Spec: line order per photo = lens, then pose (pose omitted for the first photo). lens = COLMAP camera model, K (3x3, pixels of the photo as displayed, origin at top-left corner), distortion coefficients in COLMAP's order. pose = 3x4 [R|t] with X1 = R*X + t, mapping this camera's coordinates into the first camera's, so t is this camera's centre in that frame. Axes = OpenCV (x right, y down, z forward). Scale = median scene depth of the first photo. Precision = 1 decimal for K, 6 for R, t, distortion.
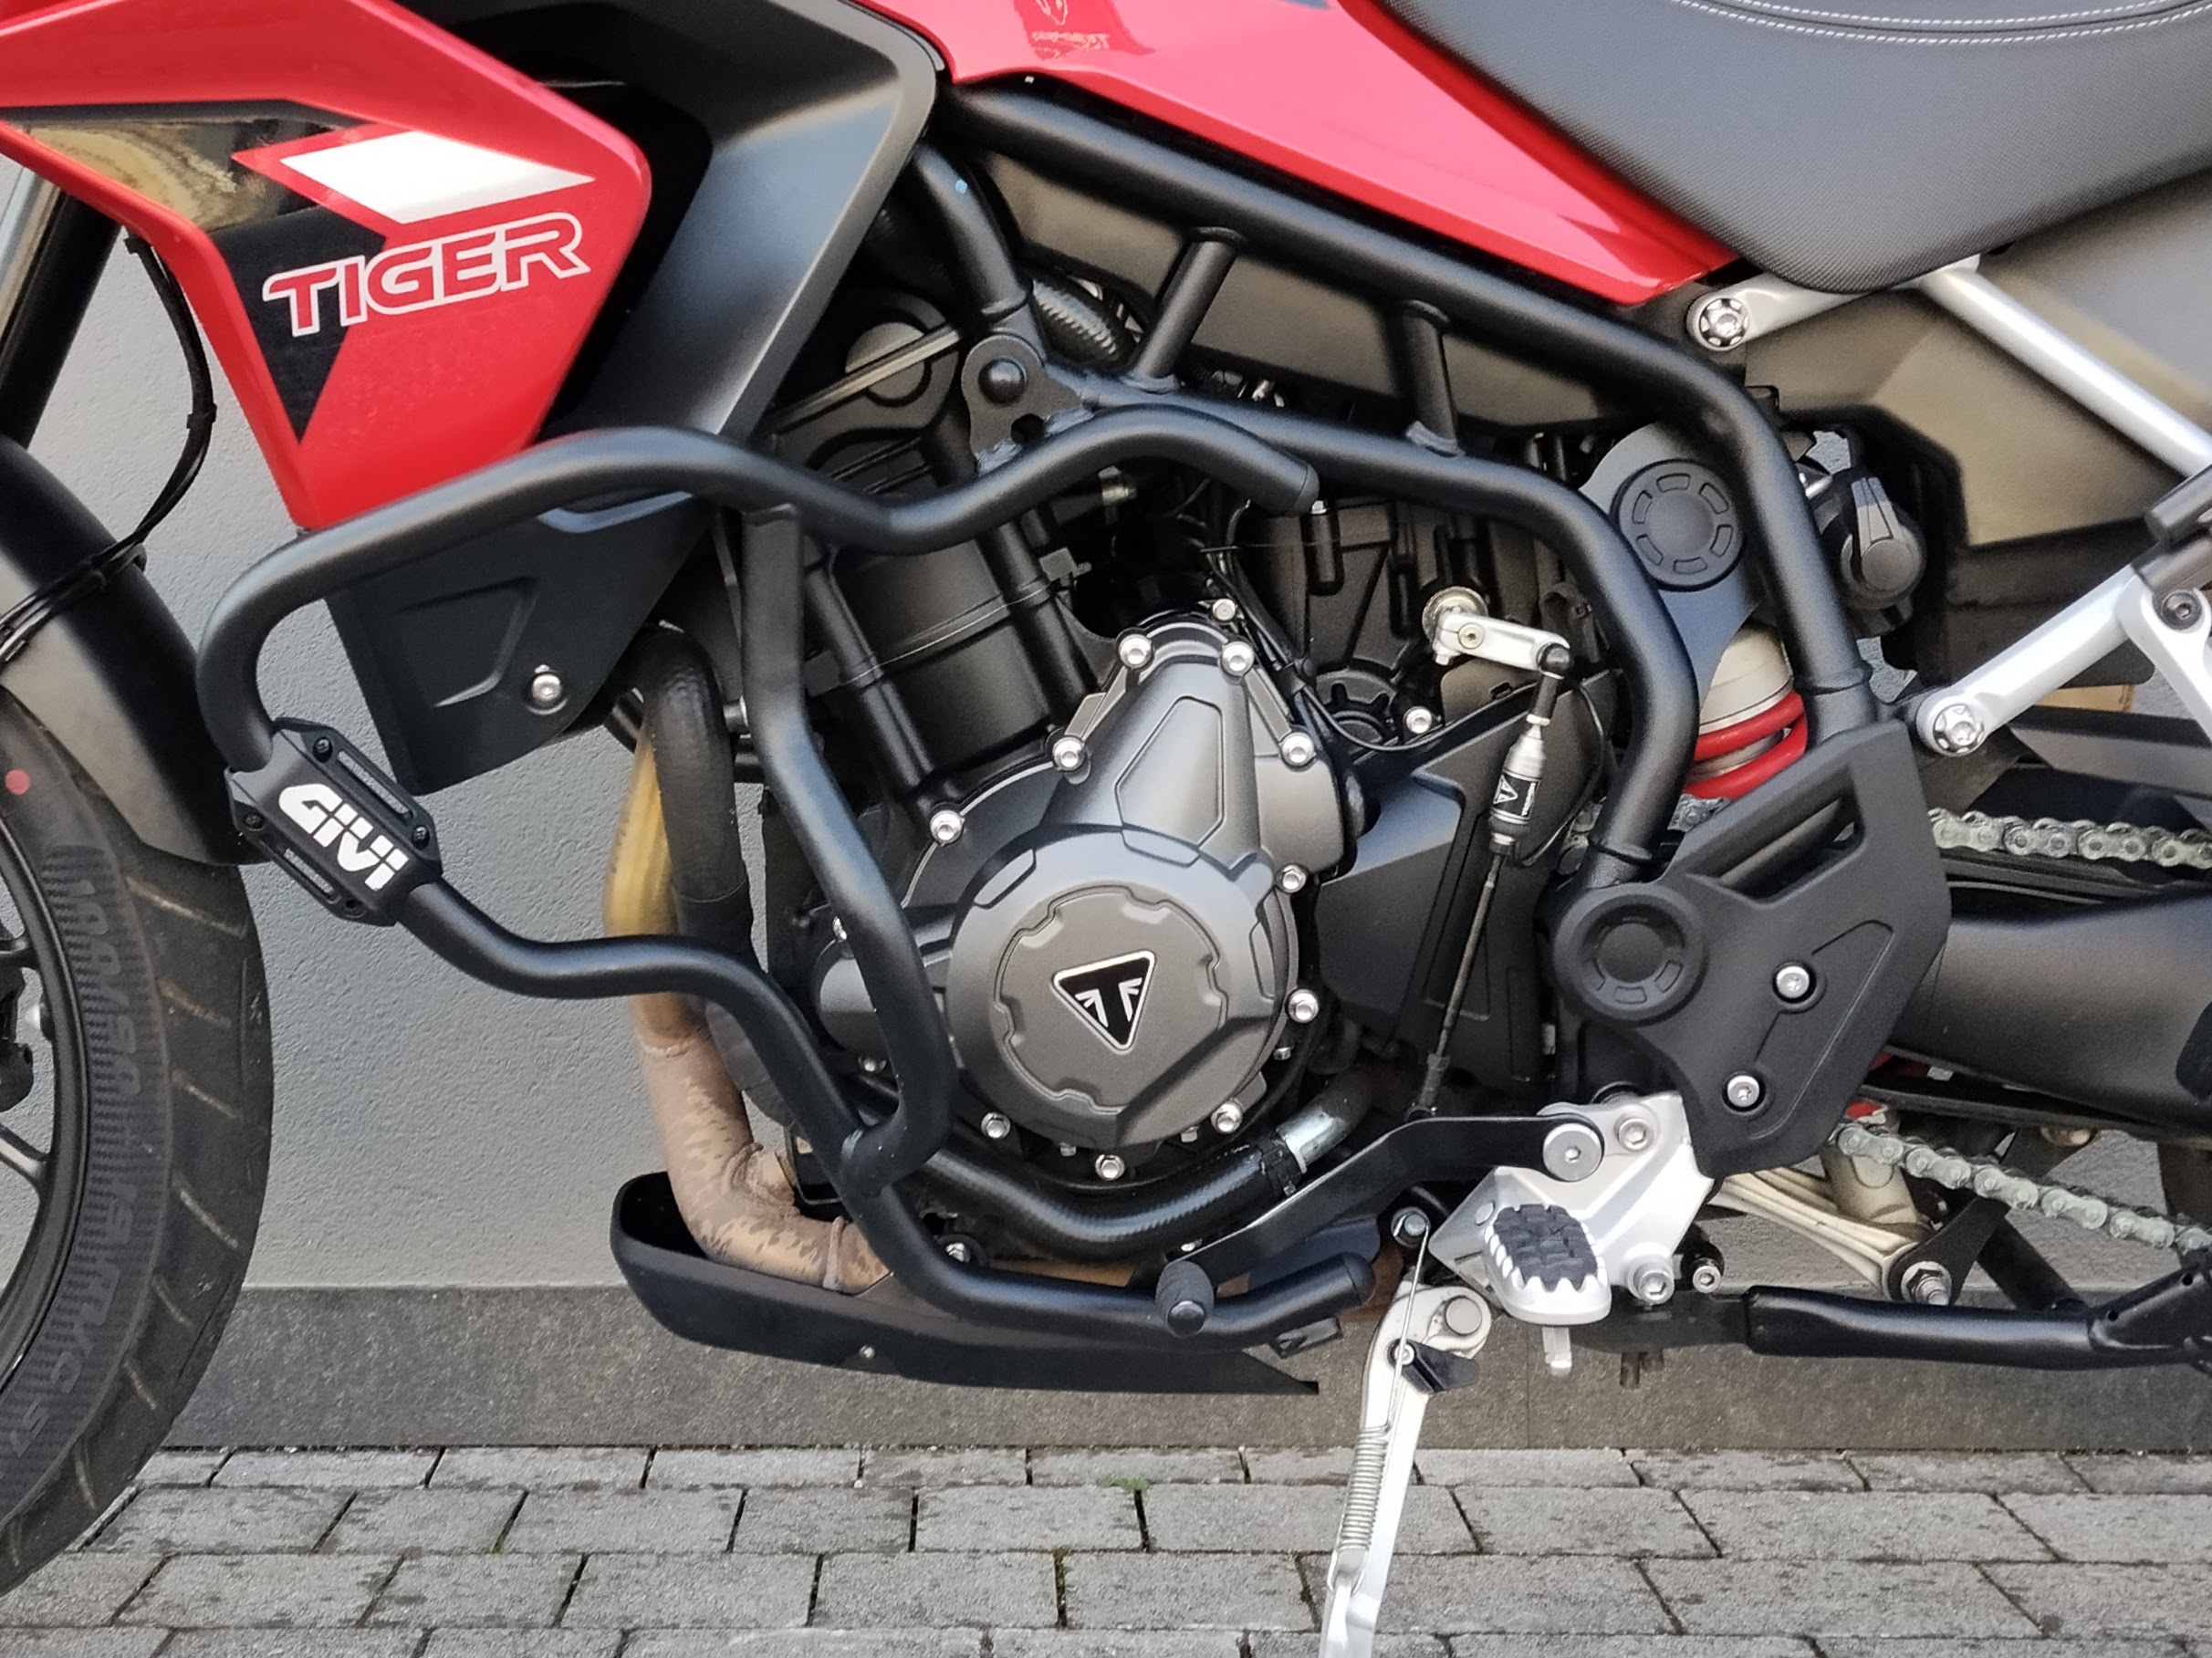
lens RADIAL K [[6837.6, 0, 1106.0], [0, 6837.6, 829.0], [0, 0, 1]] dist [0.371806, -6.601914]
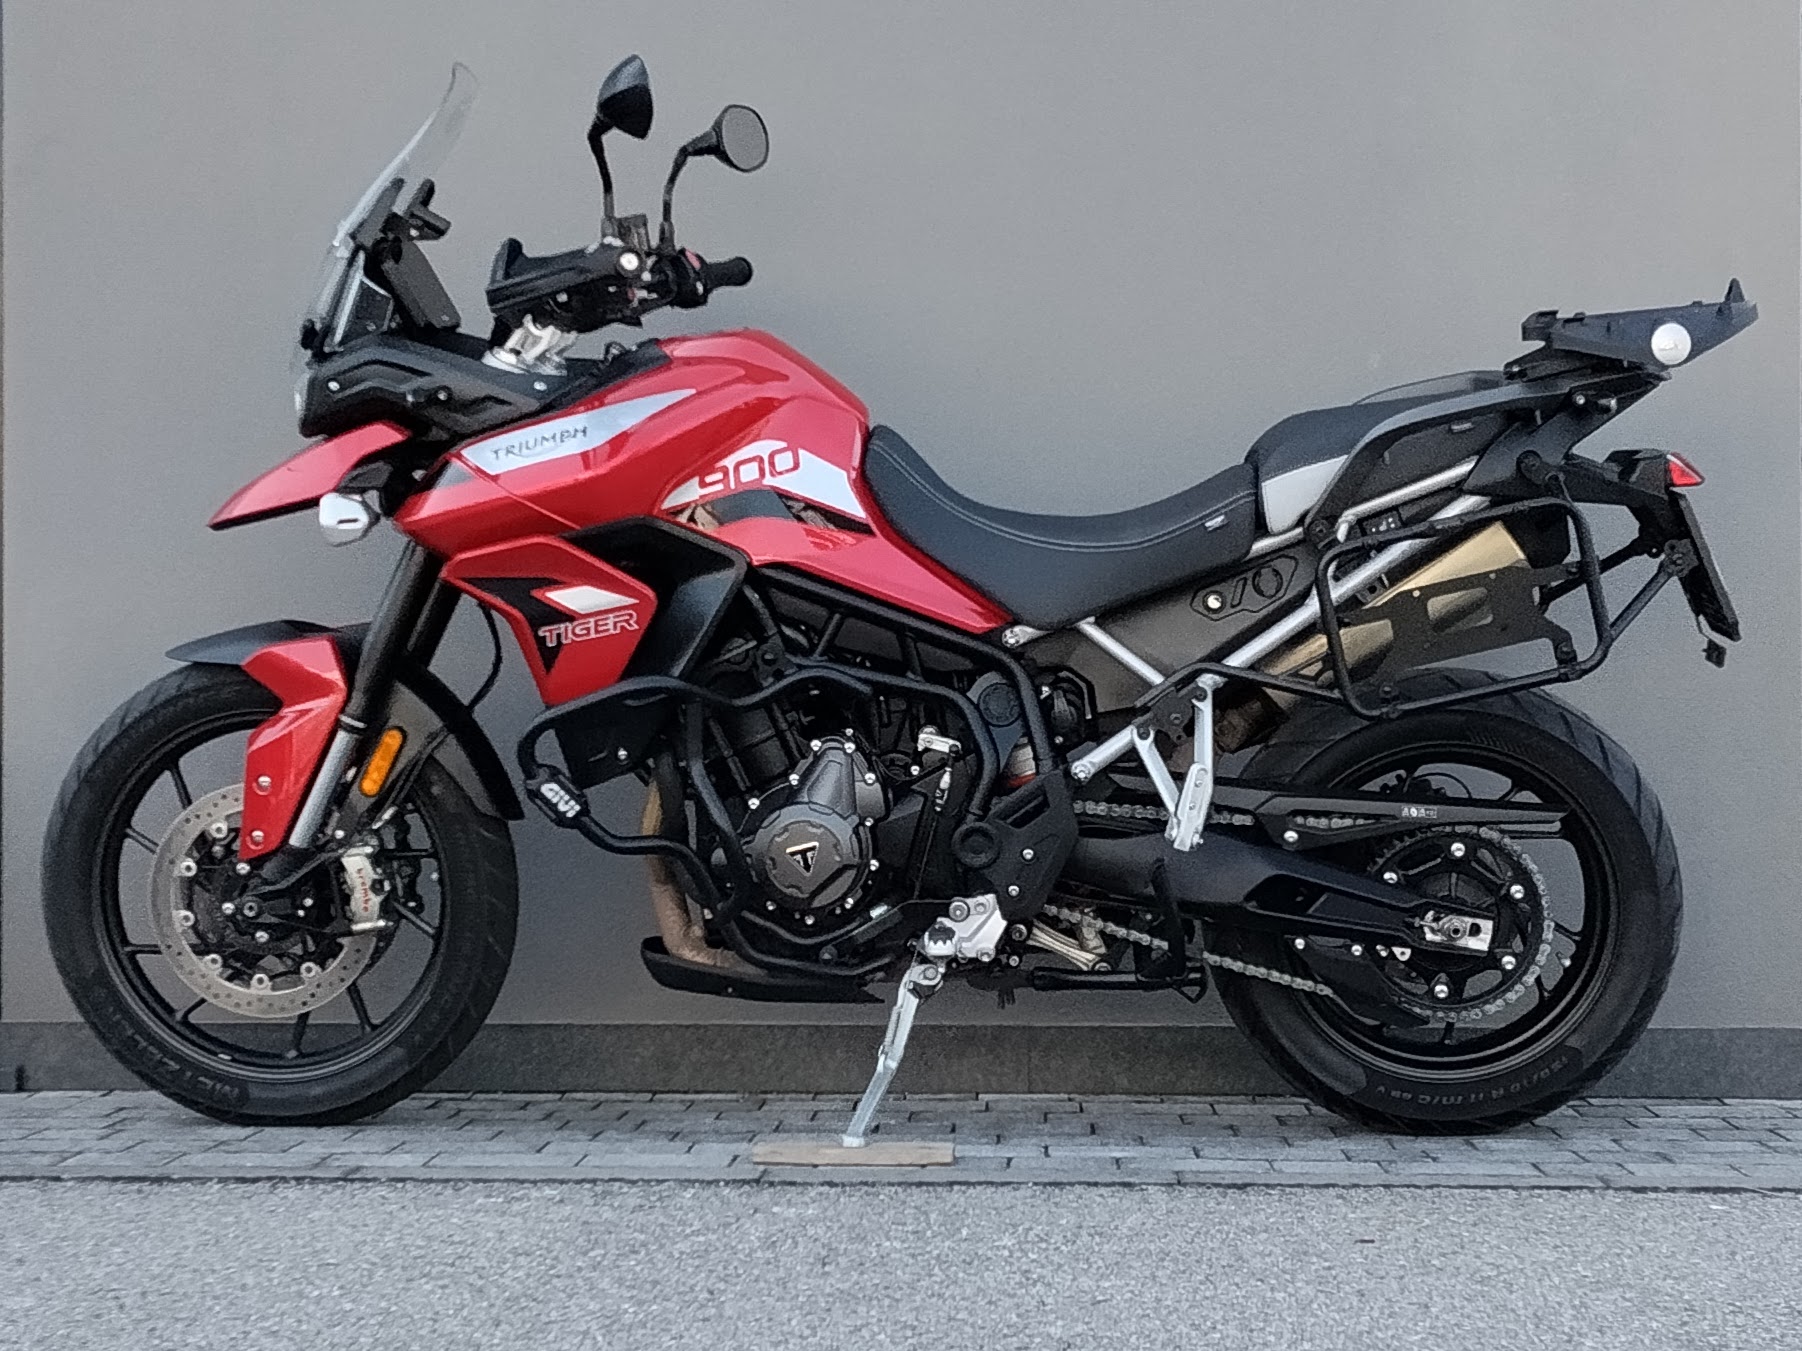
lens RADIAL K [[5570.4, 0, 901.0], [0, 5570.4, 675.5], [0, 0, 1]] dist [0.371806, -6.601914]
pose [[0.999708, 0.005187, -0.023582, 0.098834], [-0.006228, 0.999001, -0.044256, 0.051354], [0.023329, 0.044390, 0.998742, -1.446343]]
